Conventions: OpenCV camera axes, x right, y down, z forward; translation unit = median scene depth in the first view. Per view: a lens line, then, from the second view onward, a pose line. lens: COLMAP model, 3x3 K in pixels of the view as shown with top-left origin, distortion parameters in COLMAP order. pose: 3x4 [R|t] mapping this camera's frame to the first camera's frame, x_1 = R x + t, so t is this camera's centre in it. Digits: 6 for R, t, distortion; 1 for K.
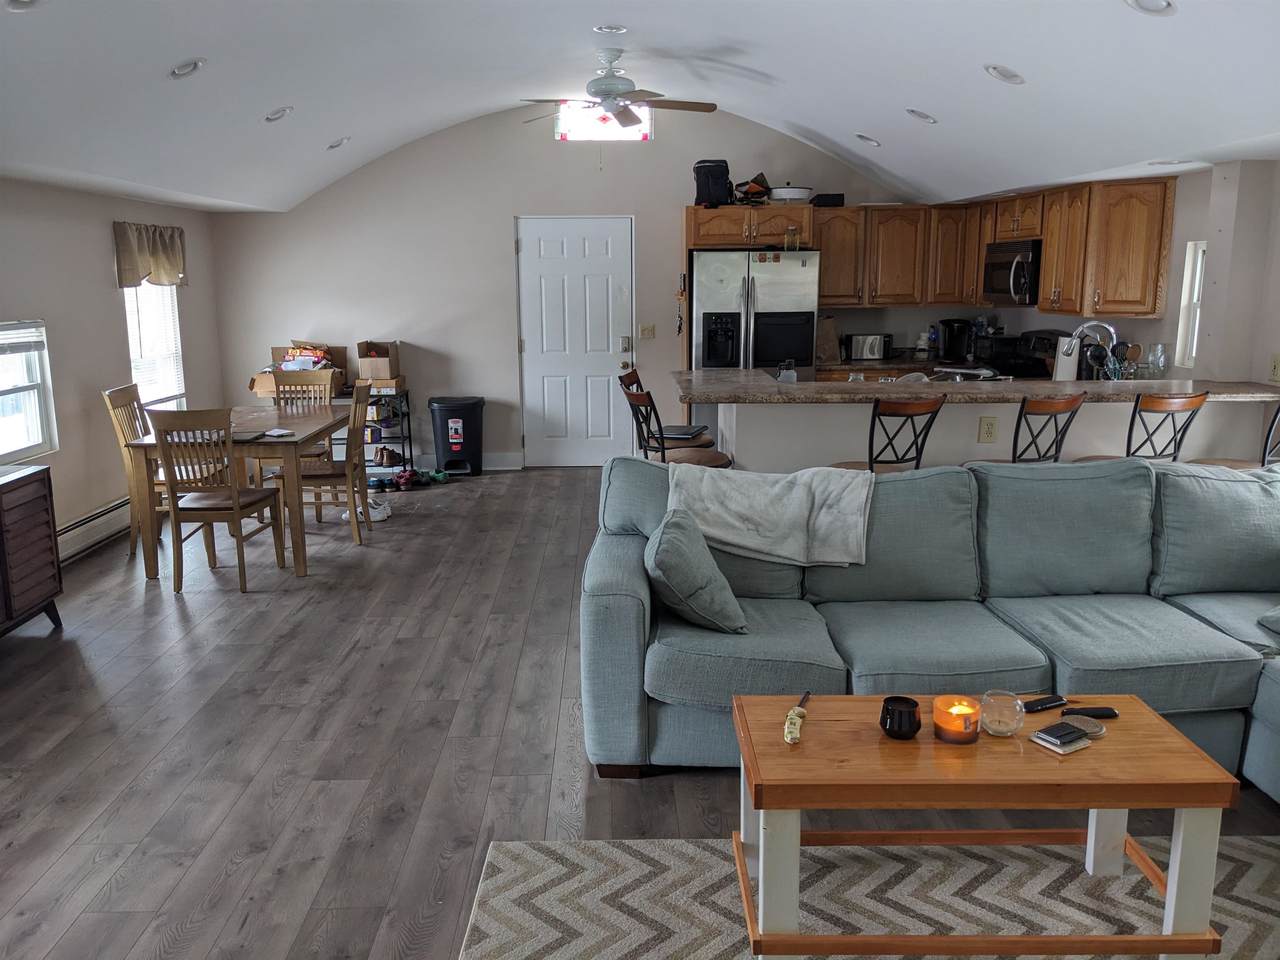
lens RADIAL K [[1021.7, 0, 629.1], [0, 1021.7, 478.8], [0, 0, 1]] dist [0.055315, -0.083165]
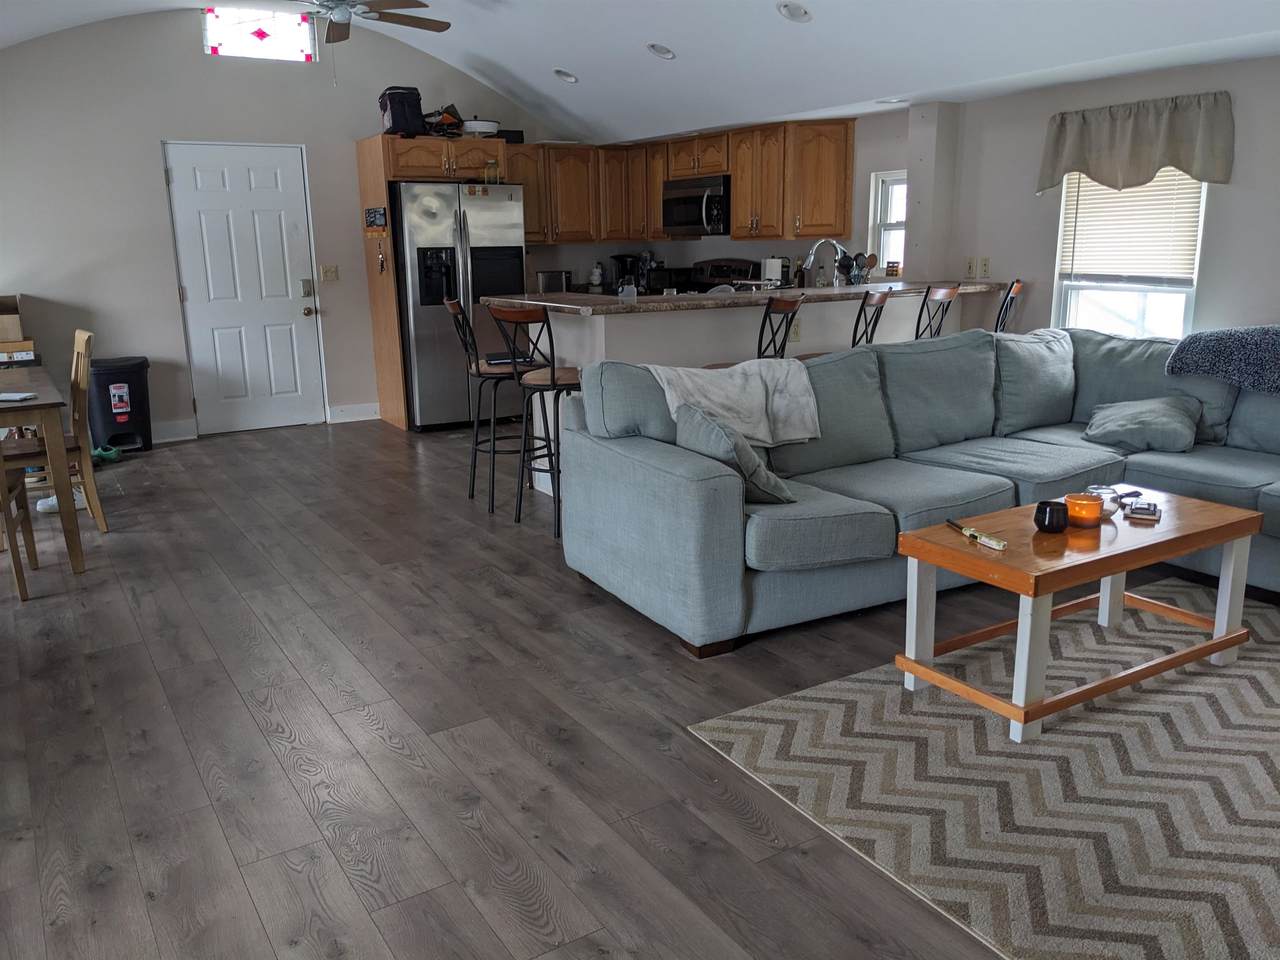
lens RADIAL K [[1021.7, 0, 641.4], [0, 1021.7, 485.8], [0, 0, 1]] dist [0.055315, -0.083165]
pose [[0.852662, -0.132655, 0.505342, -0.273520], [0.115864, 0.991156, 0.064687, 0.021216], [-0.509454, 0.003395, 0.860491, 0.068925]]
